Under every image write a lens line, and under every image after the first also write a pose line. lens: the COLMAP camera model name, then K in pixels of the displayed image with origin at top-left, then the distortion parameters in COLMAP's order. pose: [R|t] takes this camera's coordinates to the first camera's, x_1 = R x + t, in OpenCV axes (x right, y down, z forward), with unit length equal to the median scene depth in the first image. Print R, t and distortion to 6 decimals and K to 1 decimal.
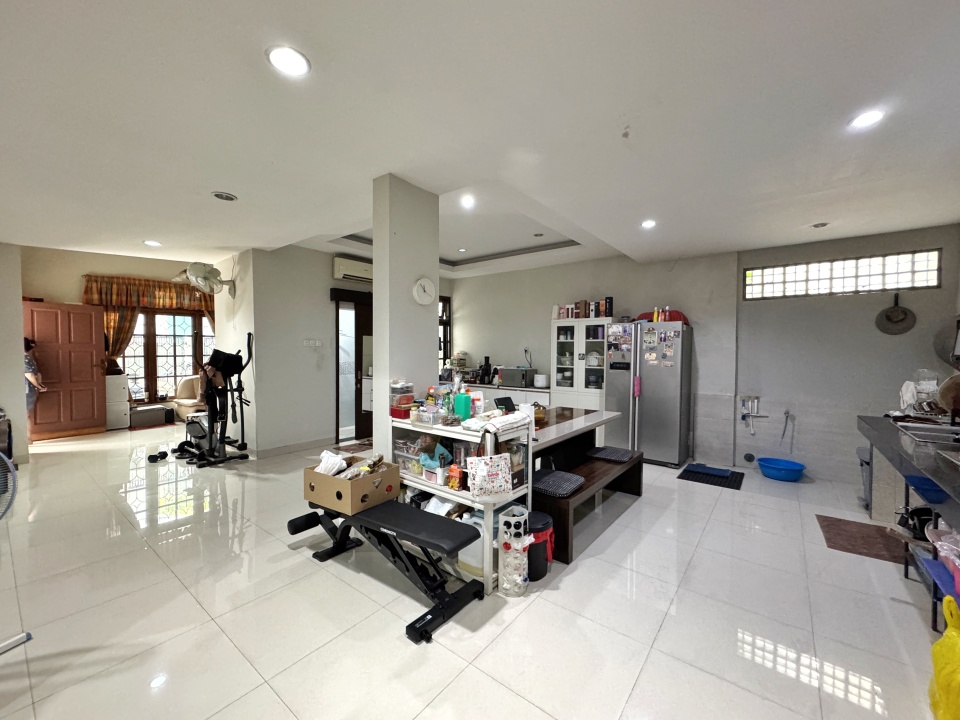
lens RADIAL K [[388.9, 0, 480.9], [0, 388.9, 359.0], [0, 0, 1]] dist [-0.004019, -0.000114]
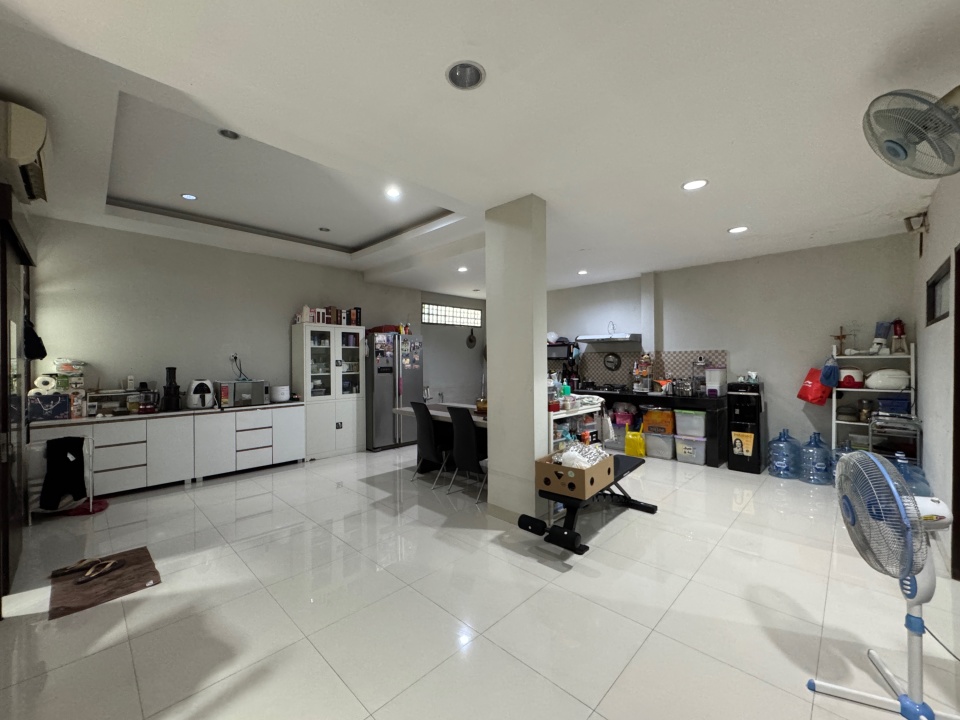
lens RADIAL K [[388.9, 0, 480.3], [0, 388.9, 359.2], [0, 0, 1]] dist [-0.004019, -0.000114]
pose [[0.113064, -0.006401, 0.993567, -0.755992], [0.028111, 0.999600, 0.003241, -0.010189], [-0.993190, 0.027564, 0.113198, 0.579052]]
